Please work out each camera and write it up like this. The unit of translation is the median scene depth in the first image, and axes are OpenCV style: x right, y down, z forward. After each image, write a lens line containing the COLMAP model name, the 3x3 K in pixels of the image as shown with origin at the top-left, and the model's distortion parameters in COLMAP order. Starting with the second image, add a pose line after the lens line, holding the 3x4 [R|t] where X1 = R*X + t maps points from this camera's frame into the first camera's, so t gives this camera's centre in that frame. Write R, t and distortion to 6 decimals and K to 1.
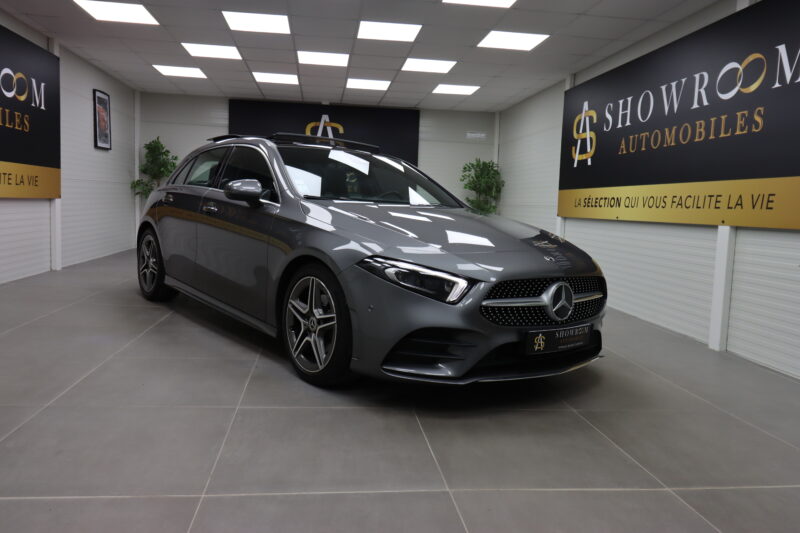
lens RADIAL K [[594.5, 0, 400.0], [0, 594.5, 266.5], [0, 0, 1]] dist [0.006479, -0.005689]
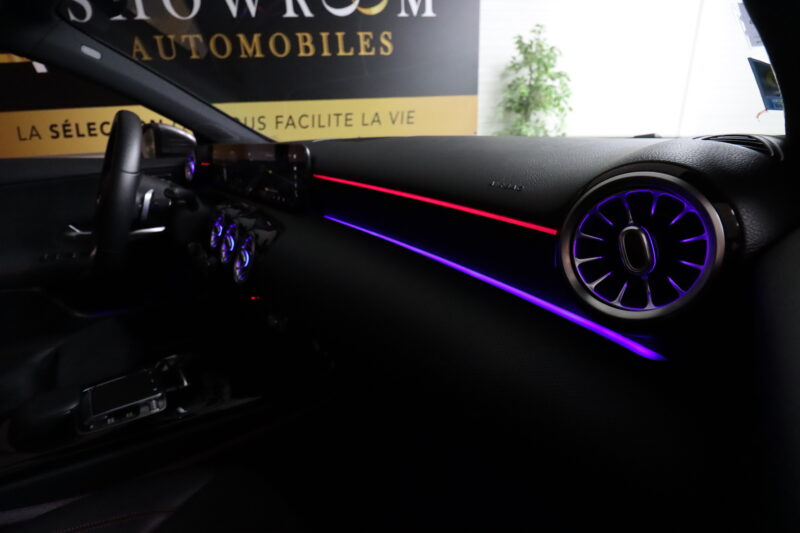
lens RADIAL K [[371.5, 0, 398.8], [0, 371.5, 256.9], [0, 0, 1]] dist [-0.000134, -0.008701]
pose [[0.000675, -0.346203, 0.938159, -0.187285], [0.140536, 0.928882, 0.342678, -0.087885], [-0.990075, 0.131614, 0.049281, 0.838542]]
